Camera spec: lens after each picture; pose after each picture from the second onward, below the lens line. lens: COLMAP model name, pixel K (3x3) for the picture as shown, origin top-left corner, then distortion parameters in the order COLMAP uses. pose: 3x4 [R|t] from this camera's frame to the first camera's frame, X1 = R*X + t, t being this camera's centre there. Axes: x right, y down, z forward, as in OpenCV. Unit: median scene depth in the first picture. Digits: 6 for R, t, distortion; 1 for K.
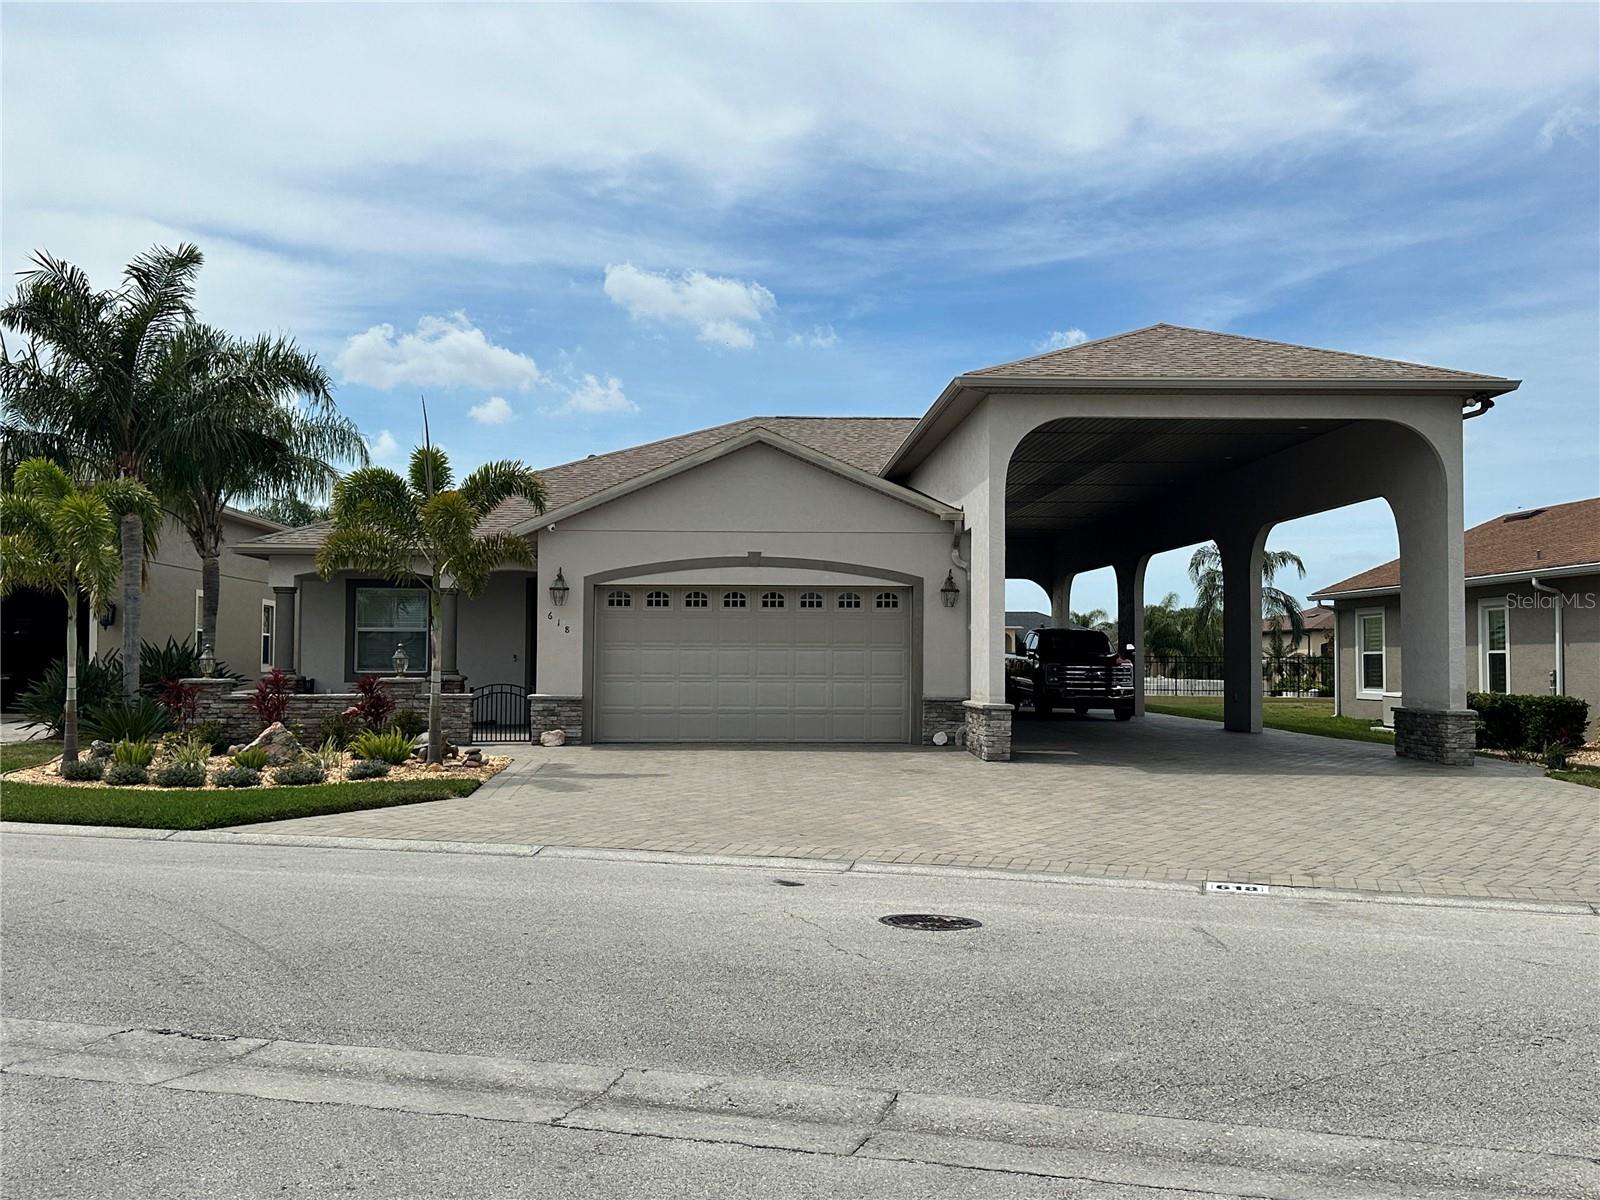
lens RADIAL K [[1594.9, 0, 800.0], [0, 1594.9, 600.0], [0, 0, 1]] dist [0.064408, -0.013653]
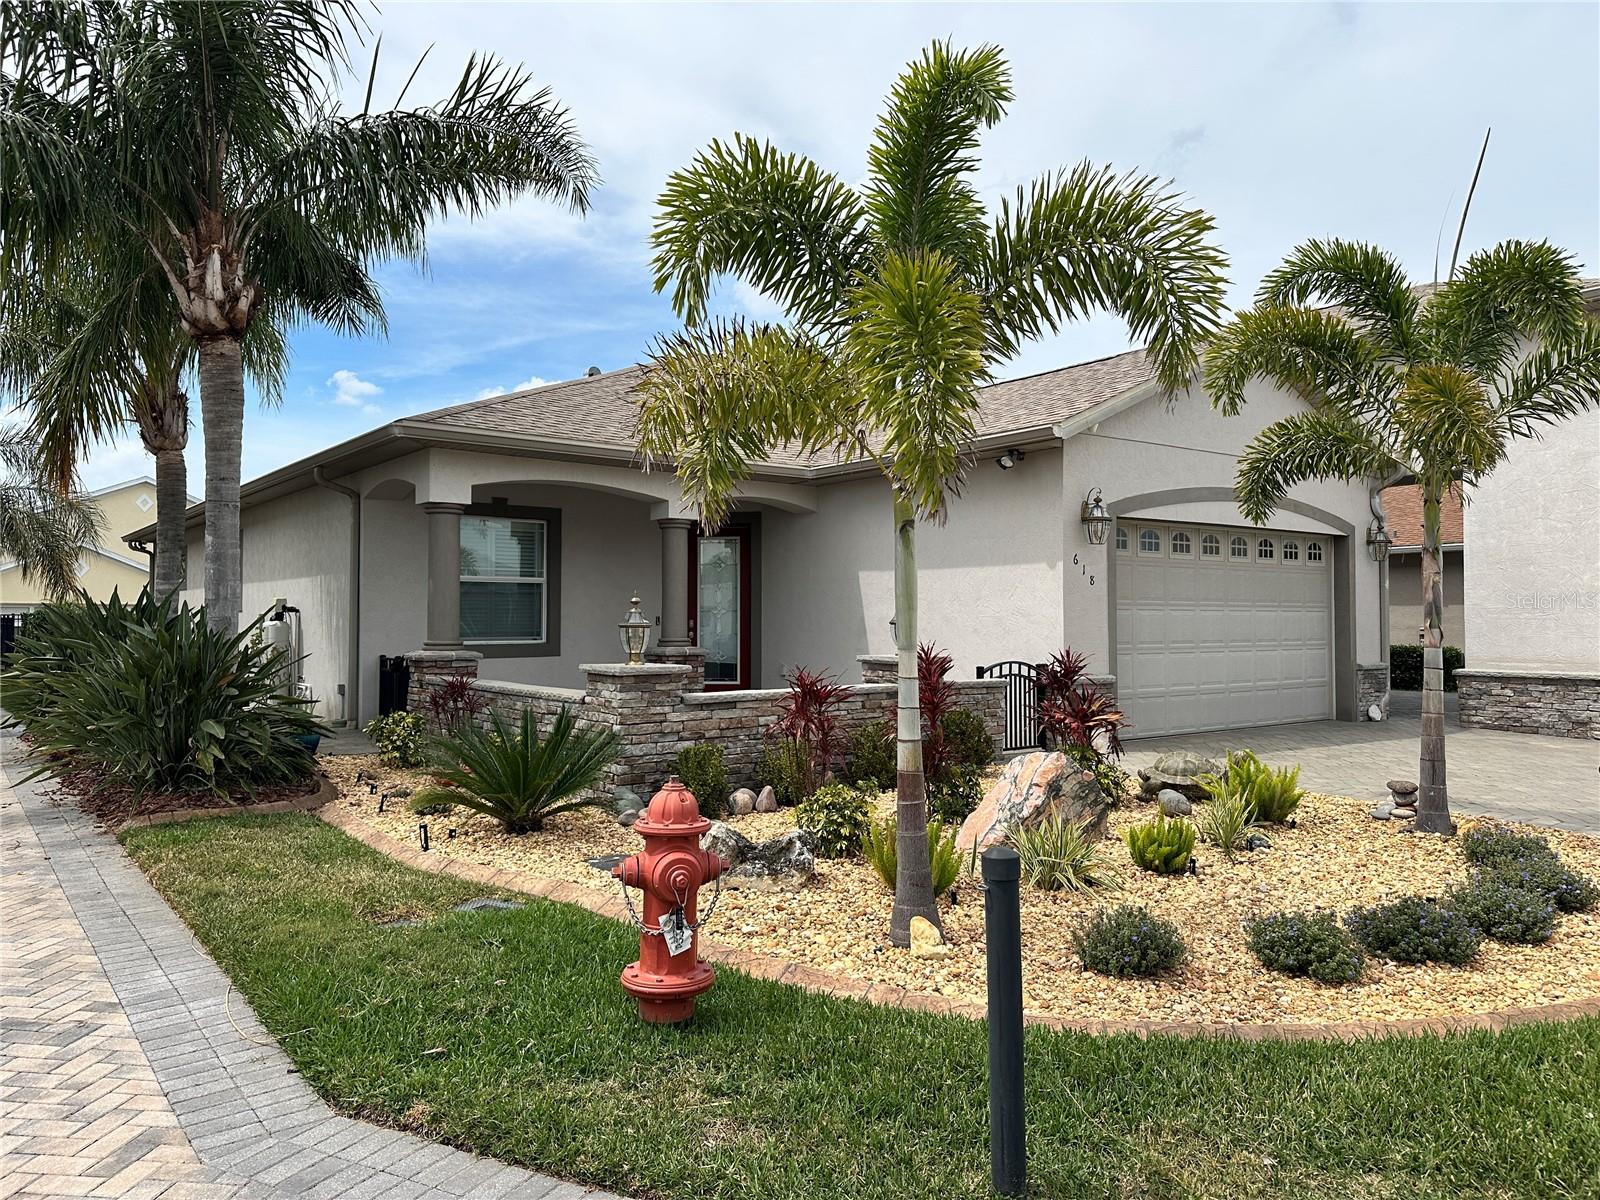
lens RADIAL K [[1114.9, 0, 809.4], [0, 1114.9, 593.8], [0, 0, 1]] dist [0.099728, -0.103358]
pose [[0.815541, 0.009245, 0.578625, -0.413631], [-0.018381, 0.999782, 0.009933, 0.017355], [-0.578407, -0.018736, 0.815533, 0.538635]]
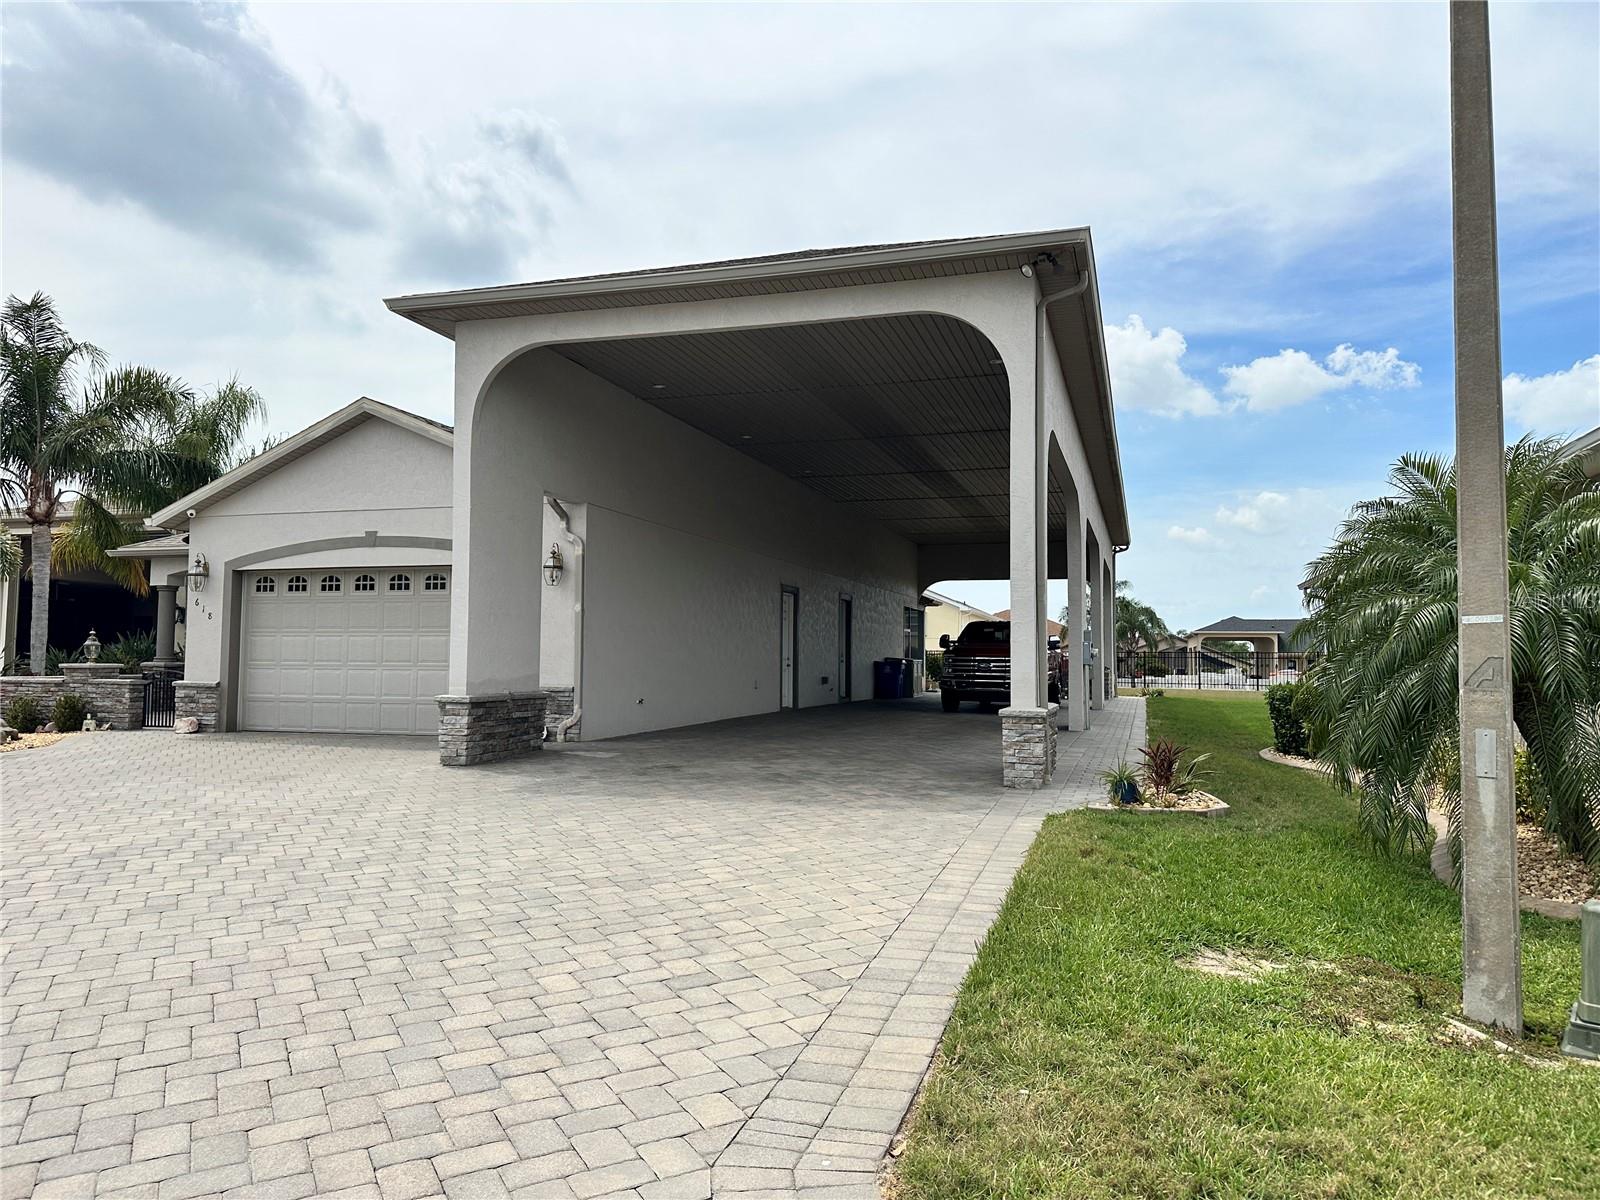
lens RADIAL K [[1150.9, 0, 876.5], [0, 1150.9, 602.6], [0, 0, 1]] dist [0.001326, -0.046783]
pose [[0.953677, -0.014823, -0.300468, 0.366168], [0.012841, 0.999881, -0.008570, 0.017203], [0.300560, 0.004315, 0.953753, 0.354270]]
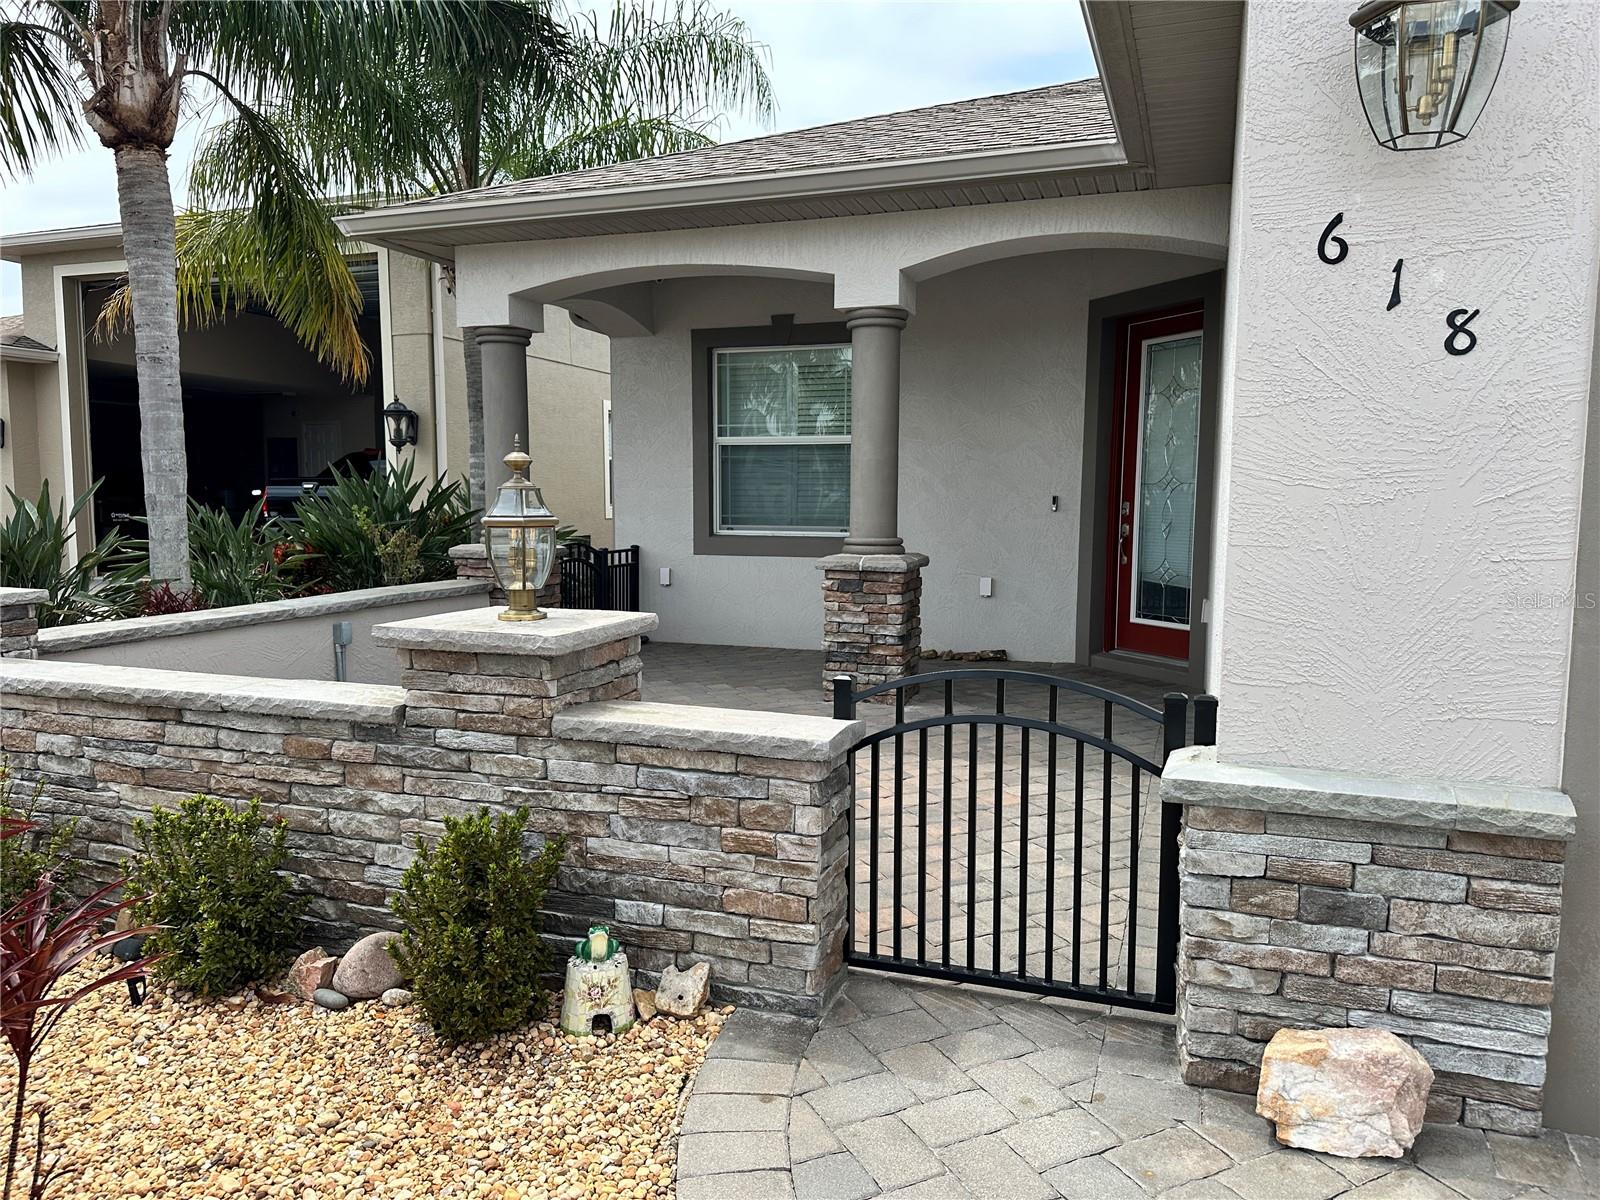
lens RADIAL K [[1114.9, 0, 809.4], [0, 1114.9, 593.8], [0, 0, 1]] dist [0.099728, -0.103358]
pose [[0.927679, 0.035979, -0.371640, -0.127581], [0.011976, 0.991967, 0.125927, 0.021887], [0.373186, -0.121271, 0.919797, 0.698509]]
